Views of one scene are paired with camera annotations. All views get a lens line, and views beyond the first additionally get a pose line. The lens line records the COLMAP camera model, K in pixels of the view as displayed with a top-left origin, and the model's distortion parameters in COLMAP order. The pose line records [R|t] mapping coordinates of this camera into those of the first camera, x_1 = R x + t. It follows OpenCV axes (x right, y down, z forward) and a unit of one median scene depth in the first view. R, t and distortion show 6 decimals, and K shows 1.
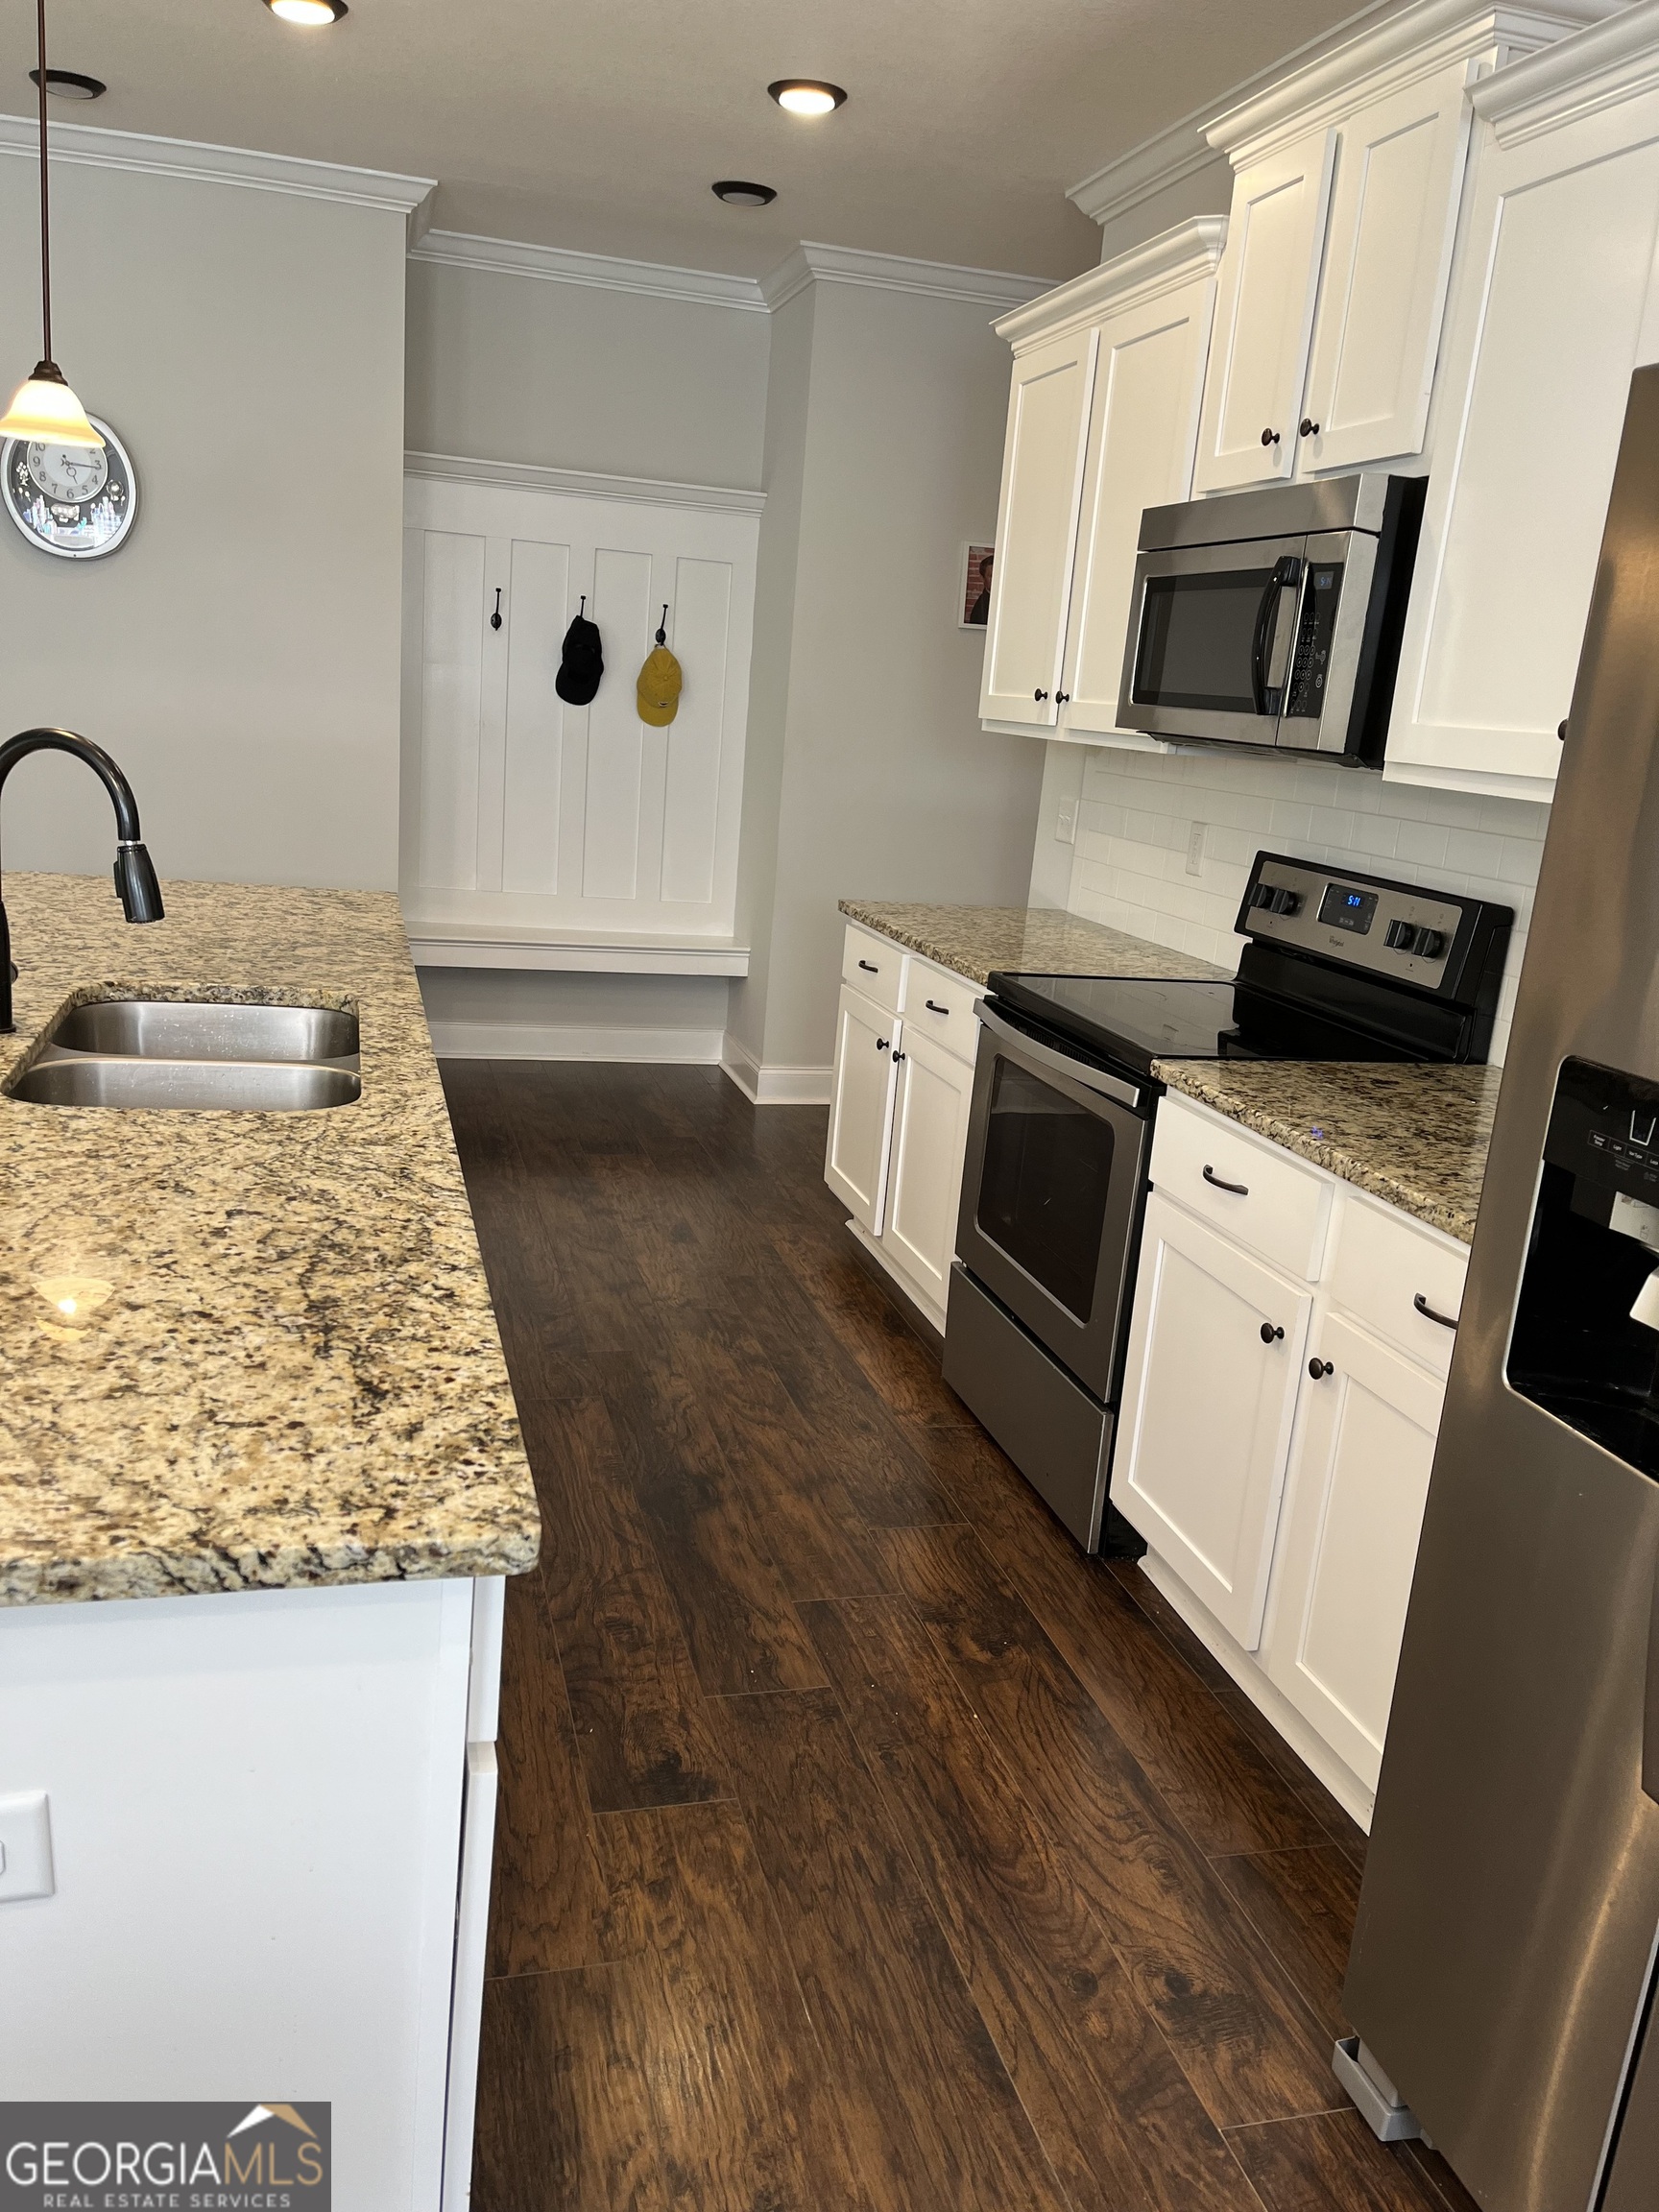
lens RADIAL K [[1674.2, 0, 827.3], [0, 1674.2, 1114.6], [0, 0, 1]] dist [0.051709, -0.042187]
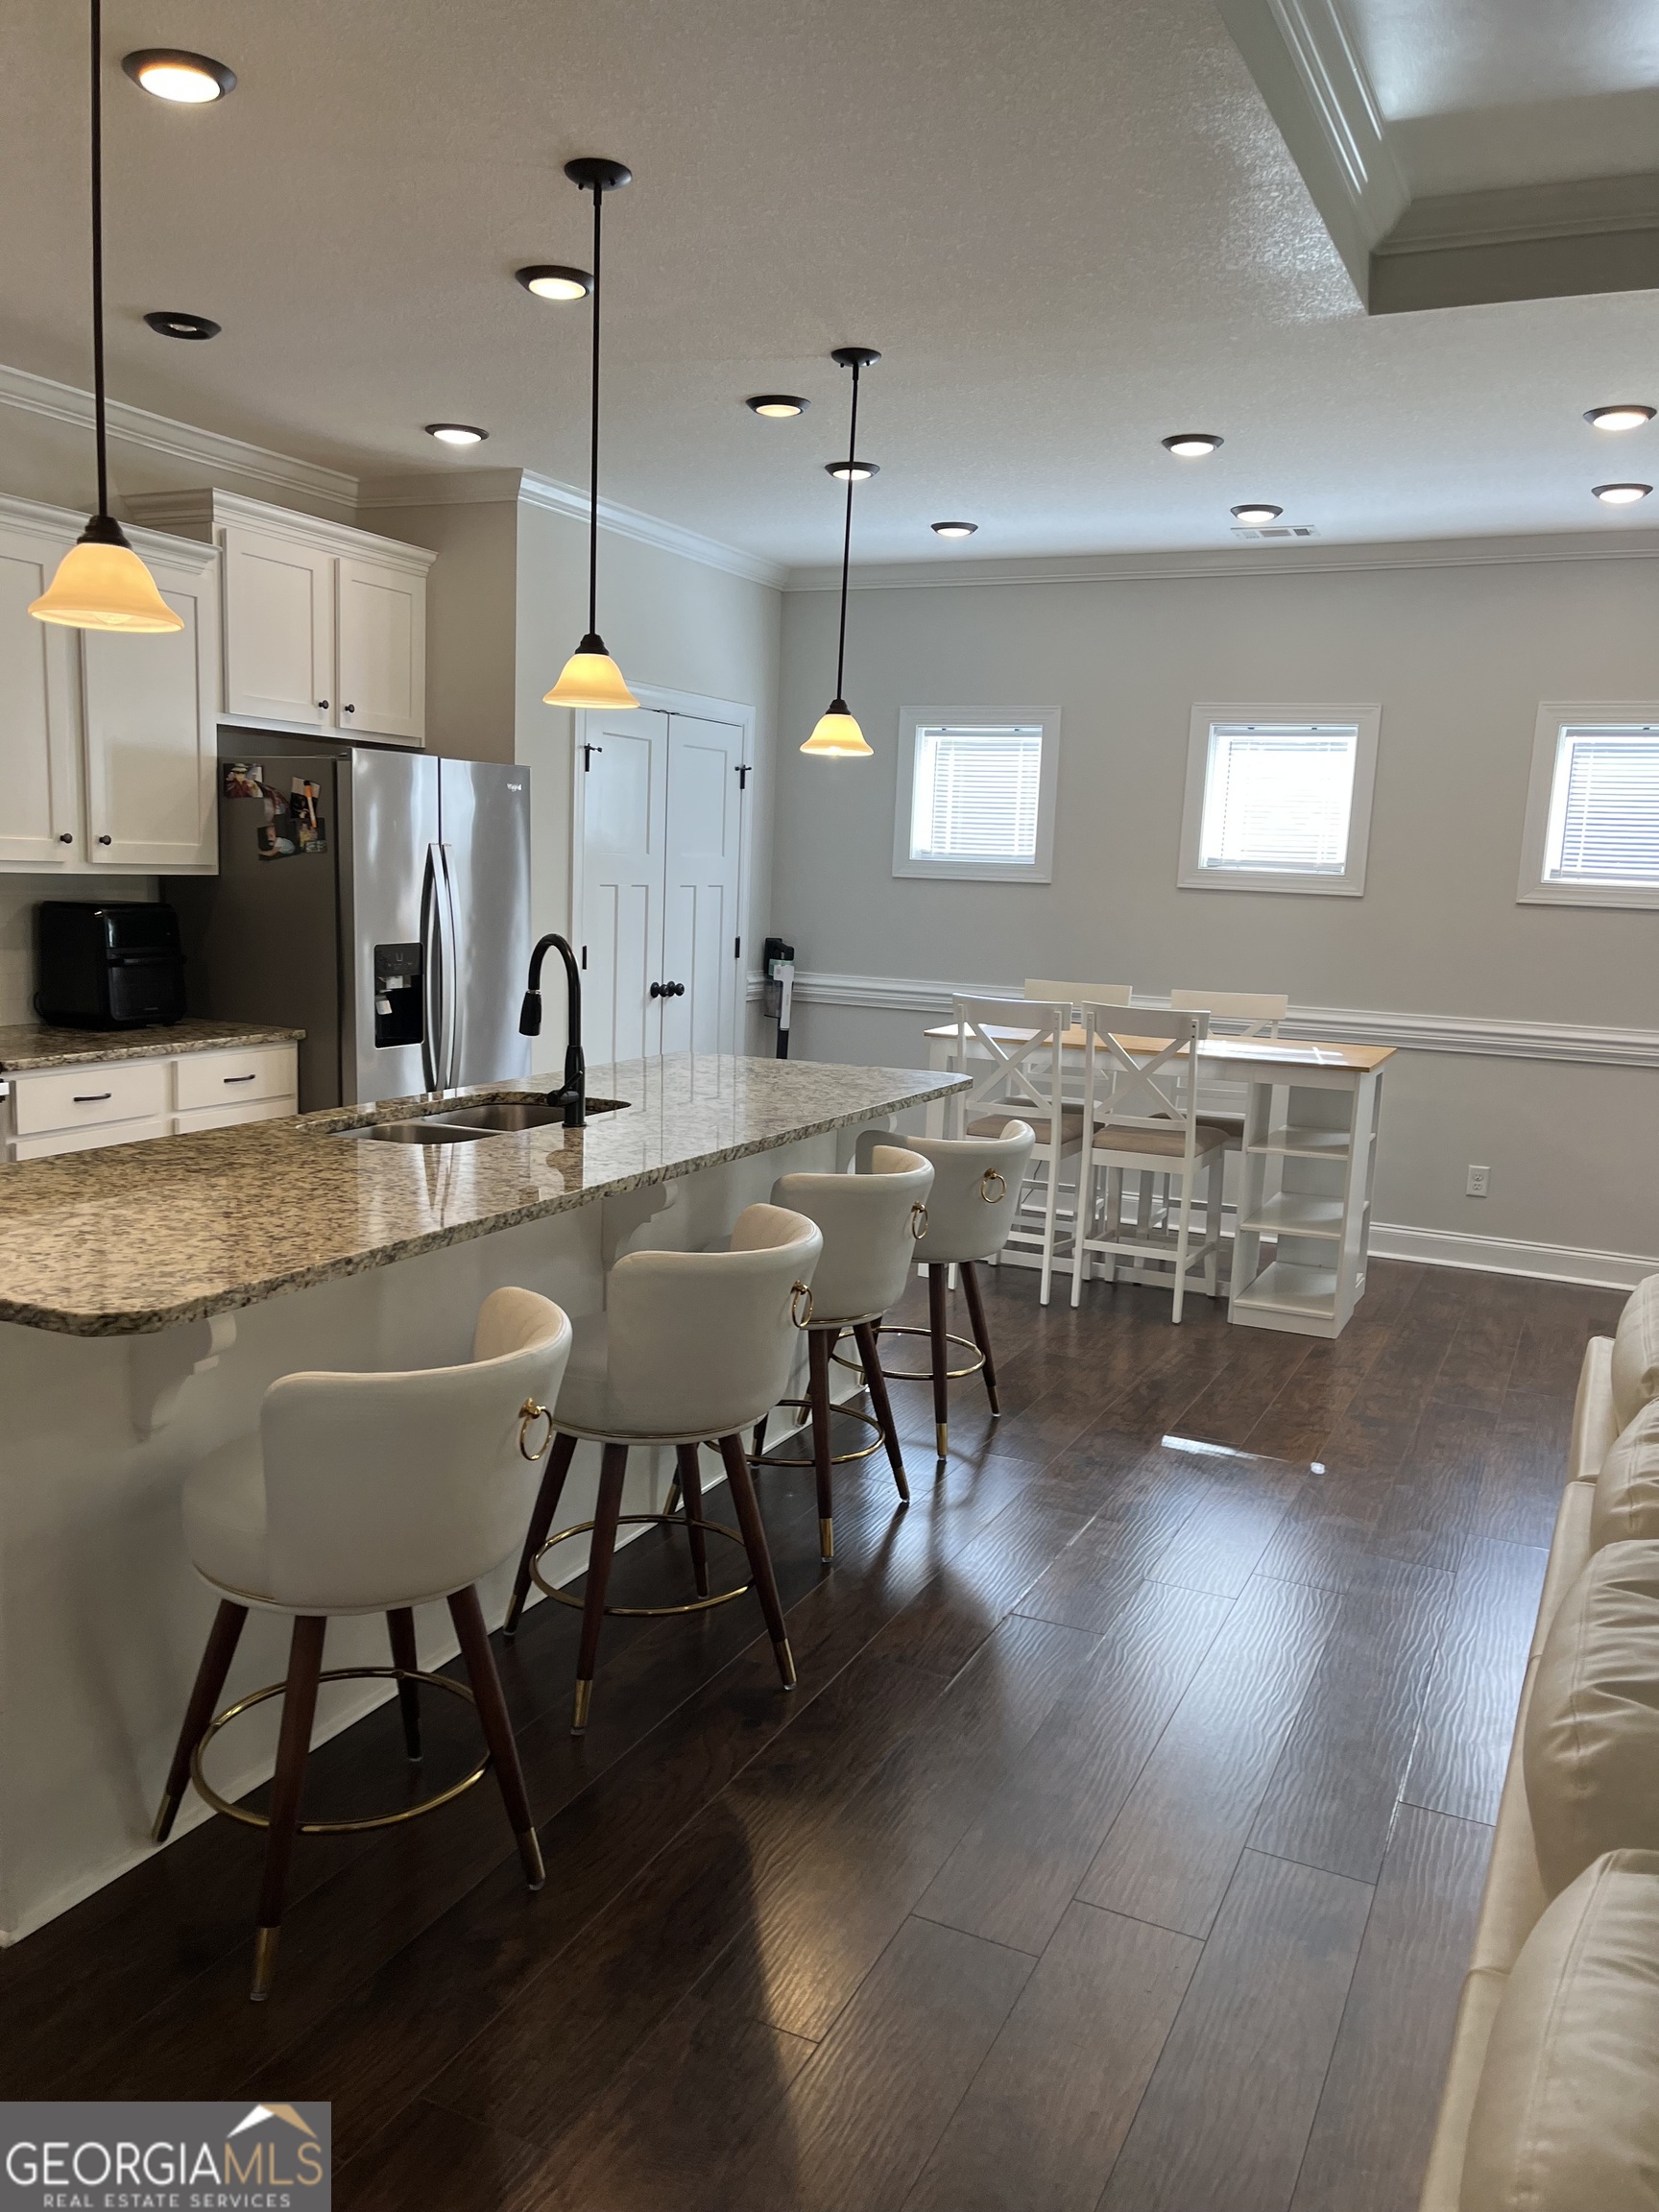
lens RADIAL K [[1674.2, 0, 809.4], [0, 1674.2, 1120.2], [0, 0, 1]] dist [0.051709, -0.042187]
pose [[-0.743721, -0.205271, 0.636194, -1.216136], [0.069423, 0.922826, 0.378911, -0.466468], [-0.664876, 0.325970, -0.672074, 1.399192]]
